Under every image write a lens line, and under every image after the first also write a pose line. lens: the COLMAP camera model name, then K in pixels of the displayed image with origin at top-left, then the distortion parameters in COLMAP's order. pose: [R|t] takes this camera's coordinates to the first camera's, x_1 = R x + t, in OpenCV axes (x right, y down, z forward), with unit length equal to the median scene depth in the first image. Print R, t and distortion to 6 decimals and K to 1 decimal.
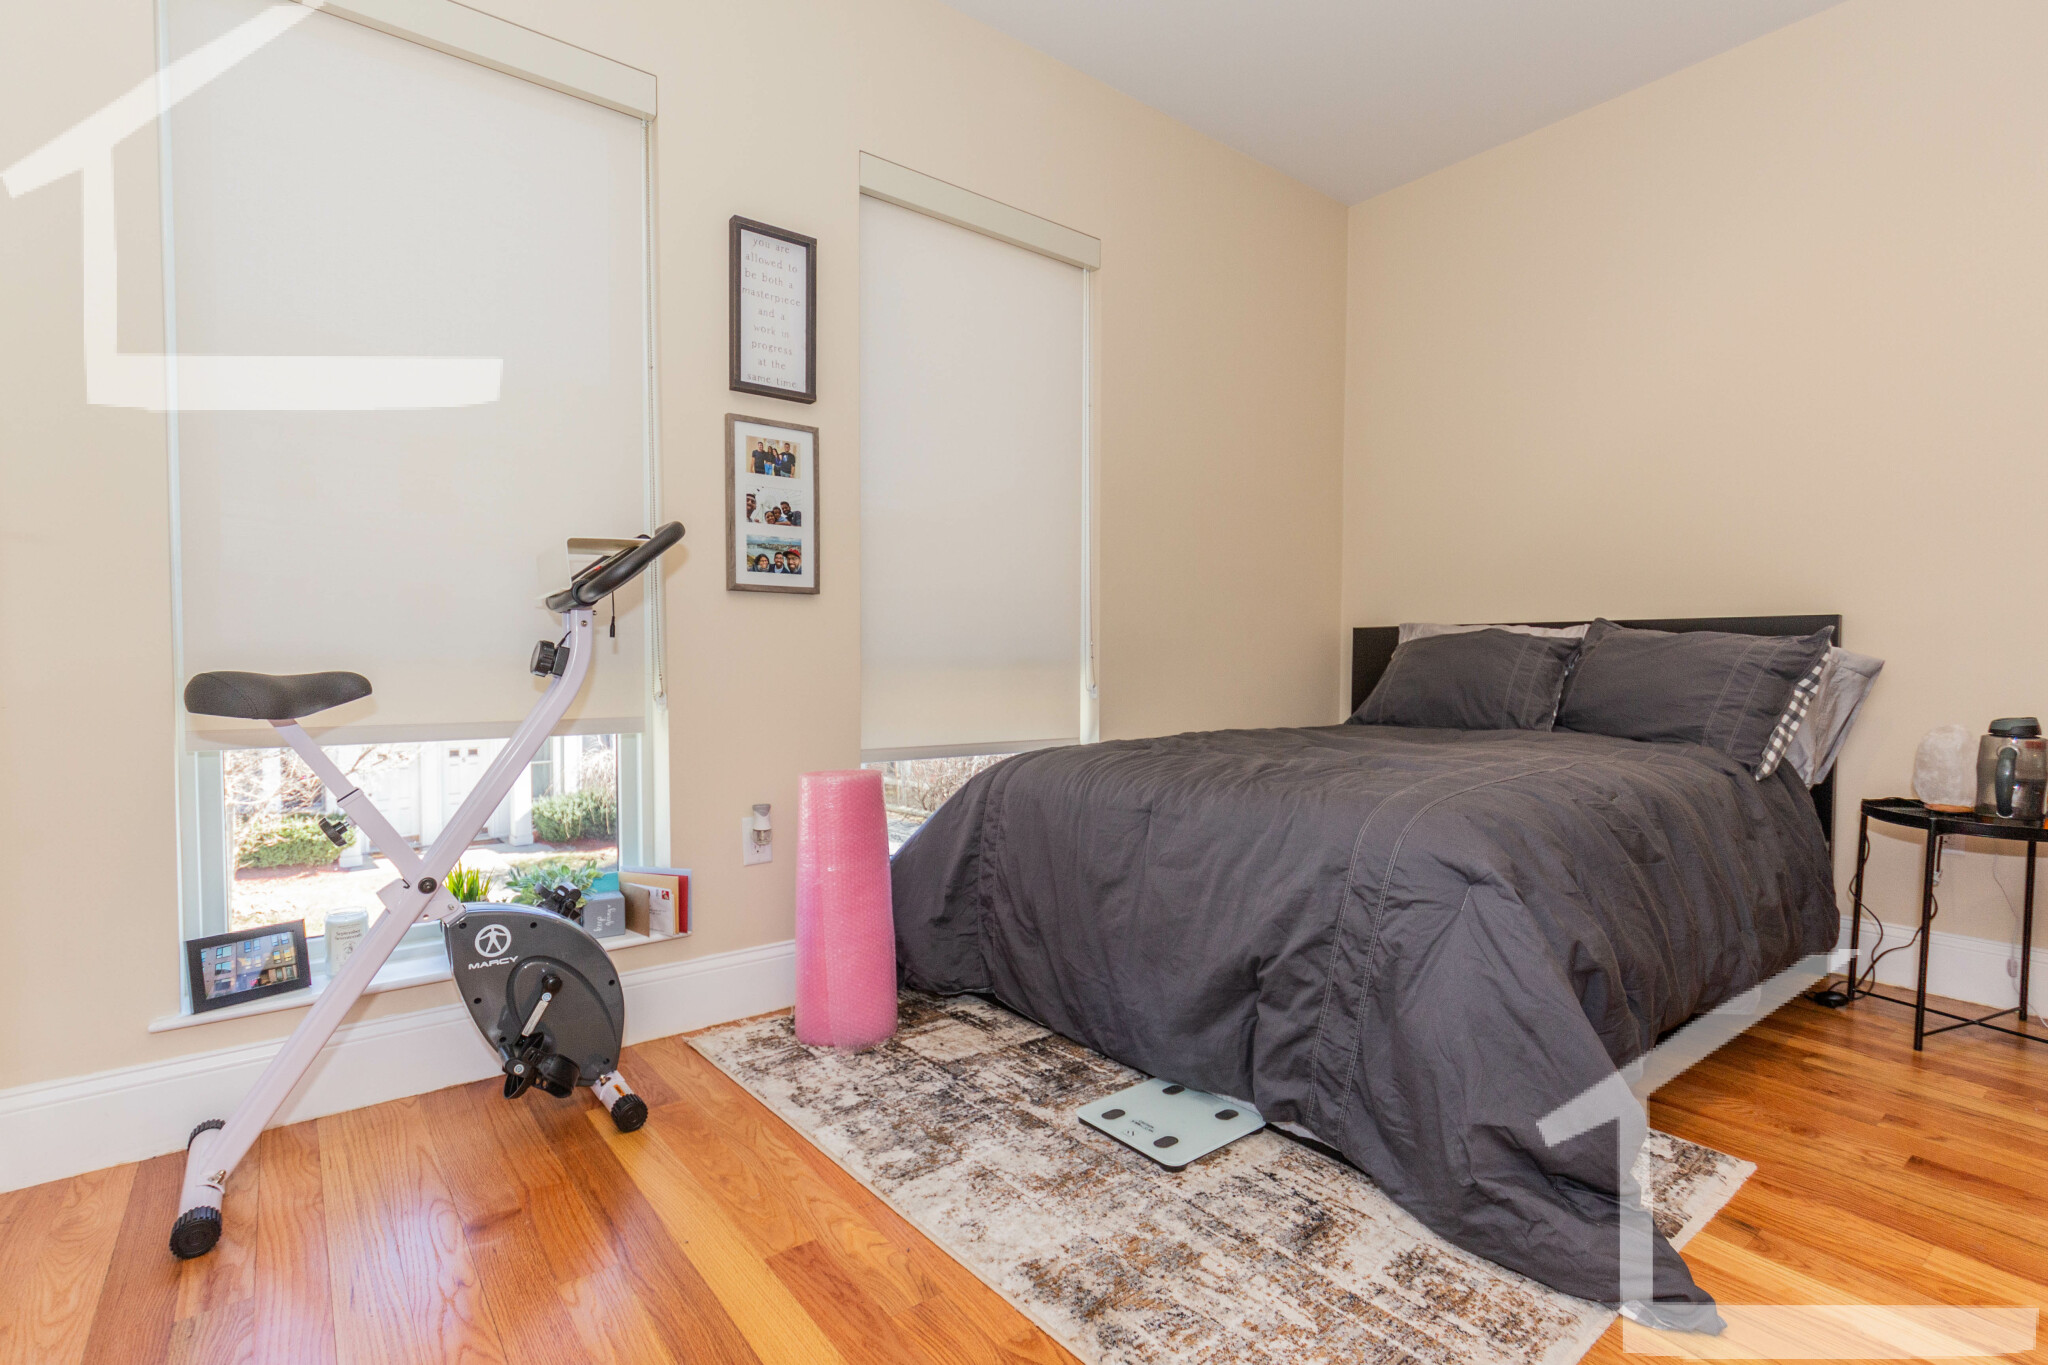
lens RADIAL K [[969.7, 0, 1033.3], [0, 969.7, 685.0], [0, 0, 1]] dist [-0.005687, -0.000037]
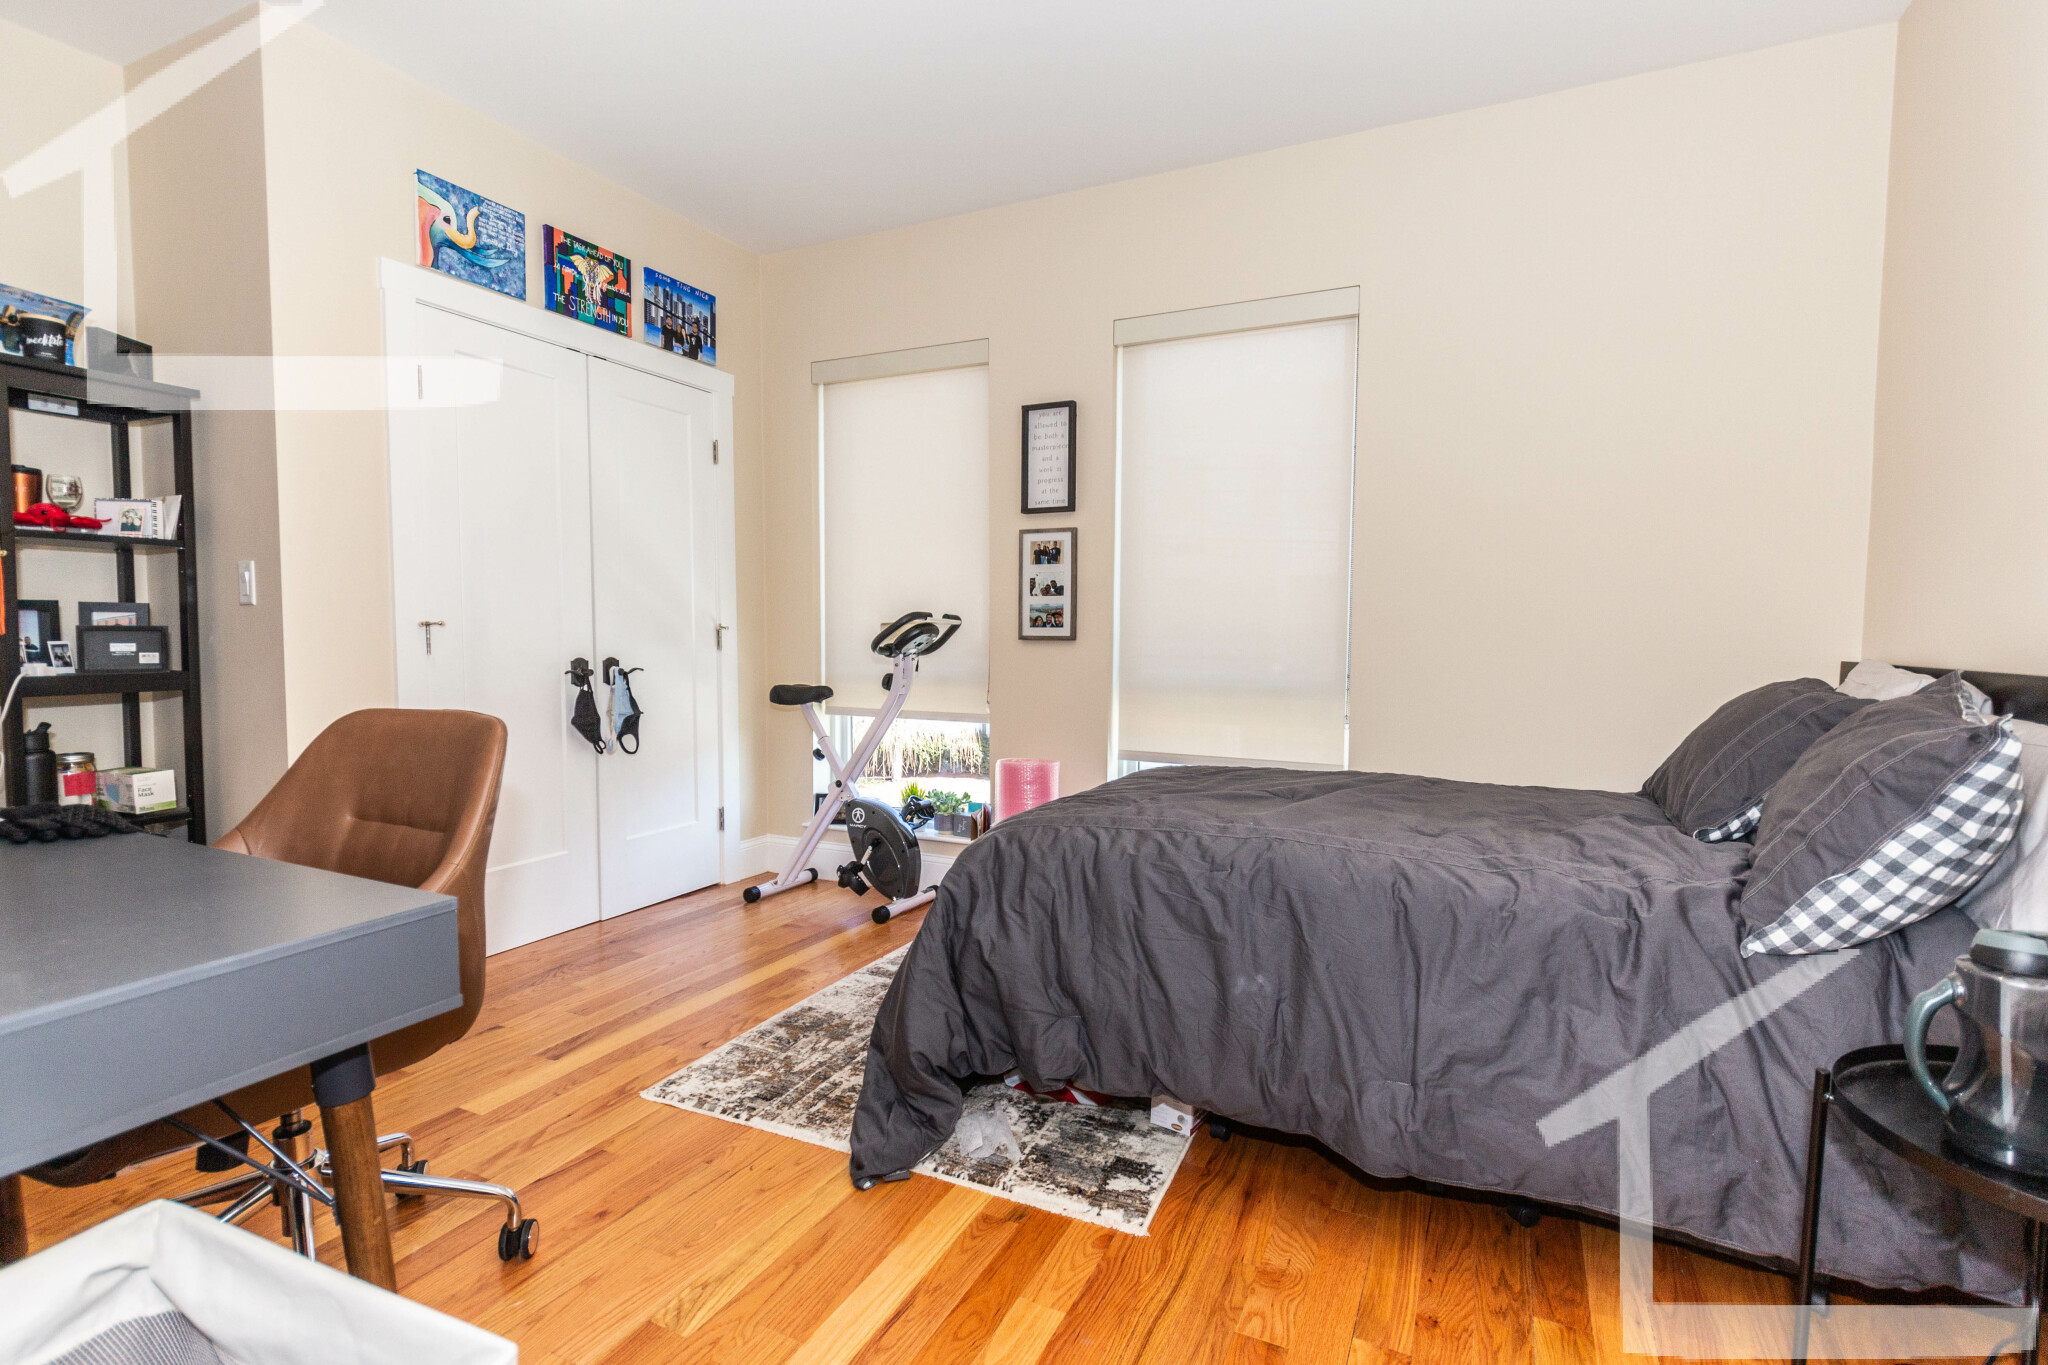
lens RADIAL K [[969.7, 0, 1034.8], [0, 969.7, 682.4], [0, 0, 1]] dist [-0.005687, -0.000037]
pose [[0.438371, 0.043243, -0.897753, 1.120778], [-0.031782, 0.998963, 0.032599, -0.078850], [0.898232, 0.014241, 0.439290, 0.312986]]
